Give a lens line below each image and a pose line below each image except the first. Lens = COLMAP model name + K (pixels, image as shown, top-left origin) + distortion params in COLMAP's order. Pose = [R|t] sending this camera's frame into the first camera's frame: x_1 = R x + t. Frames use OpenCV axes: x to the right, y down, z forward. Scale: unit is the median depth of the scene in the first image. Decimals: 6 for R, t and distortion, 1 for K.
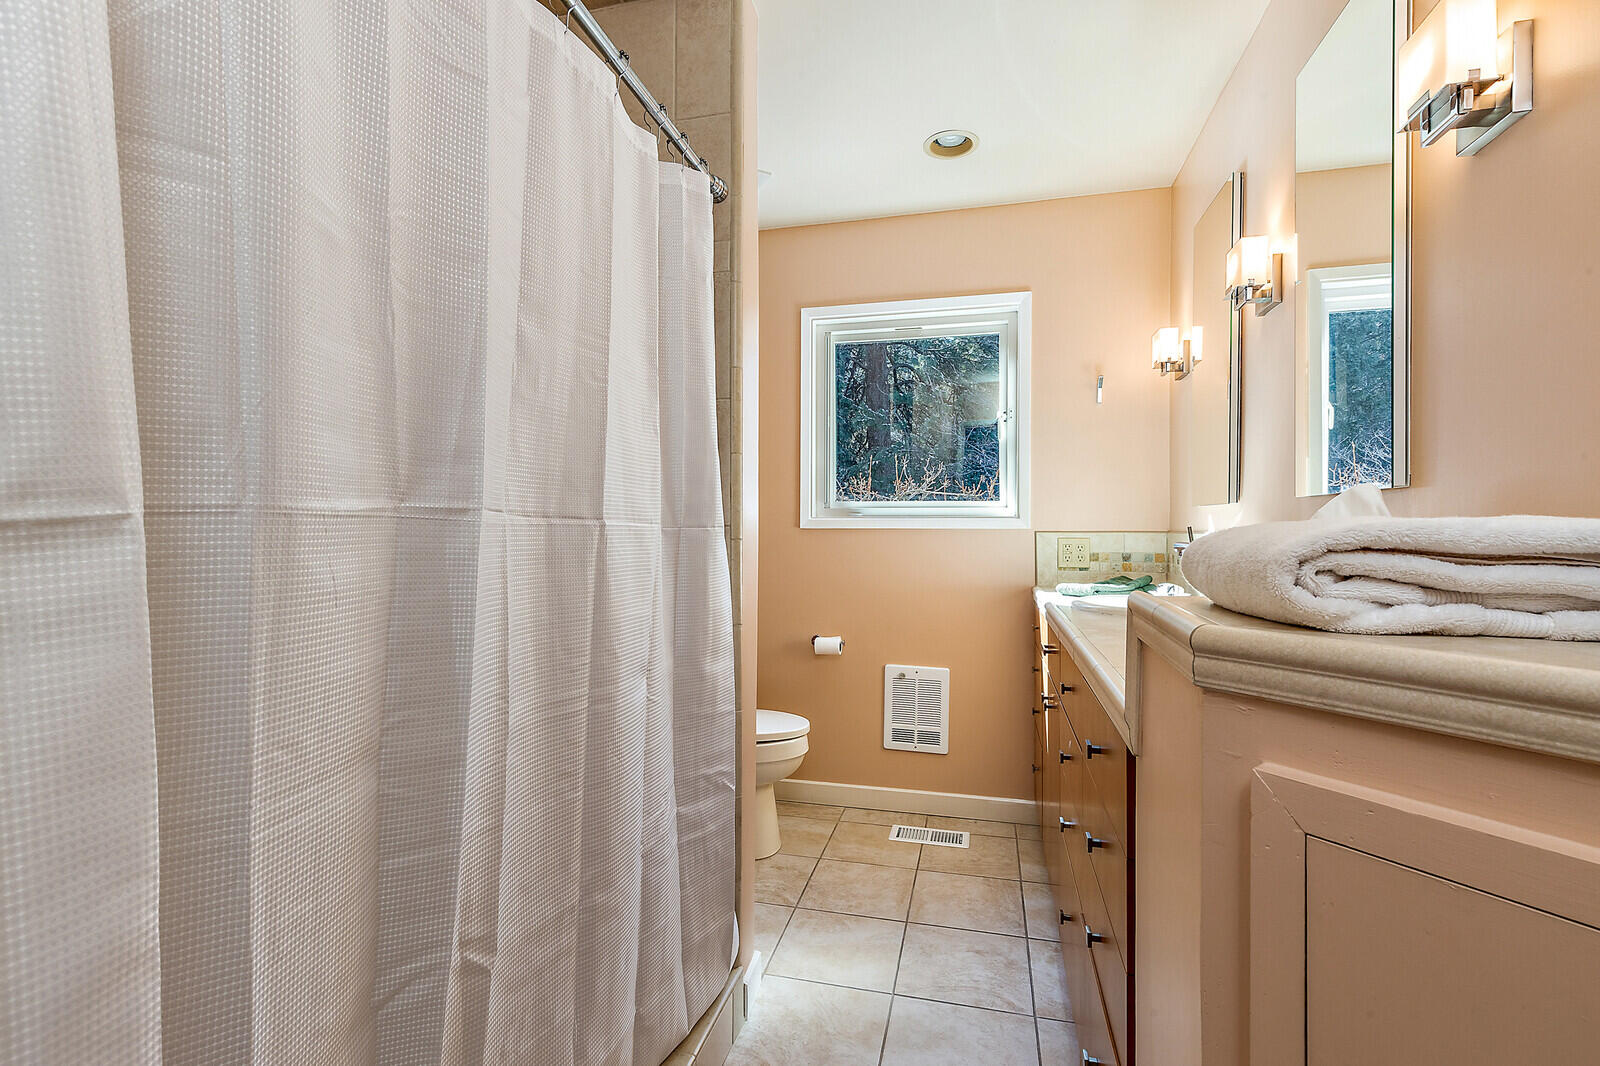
lens RADIAL K [[732.2, 0, 800.0], [0, 732.2, 533.0], [0, 0, 1]] dist [0.020244, 0.000149]
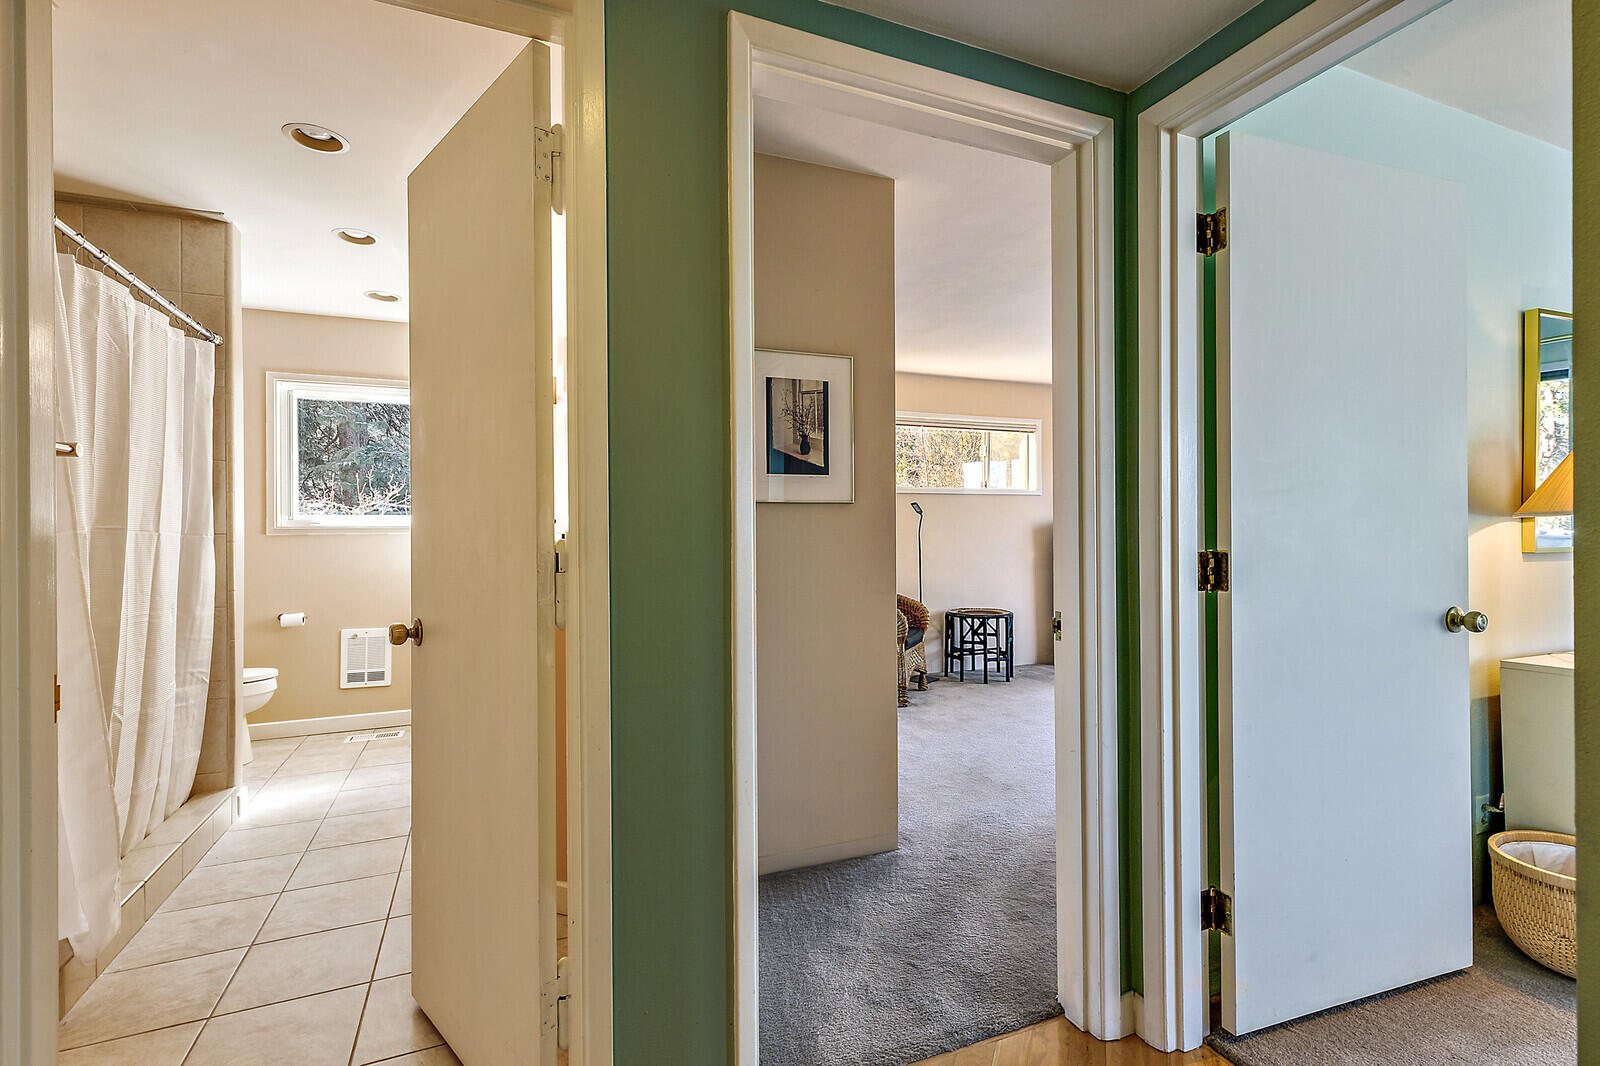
lens RADIAL K [[742.7, 0, 810.9], [0, 742.7, 522.9], [0, 0, 1]] dist [0.001784, 0.000290]
pose [[0.792545, -0.004455, 0.609797, -0.041172], [0.015540, 0.999796, -0.012894, 0.003983], [-0.609616, 0.019695, 0.792453, -0.718037]]
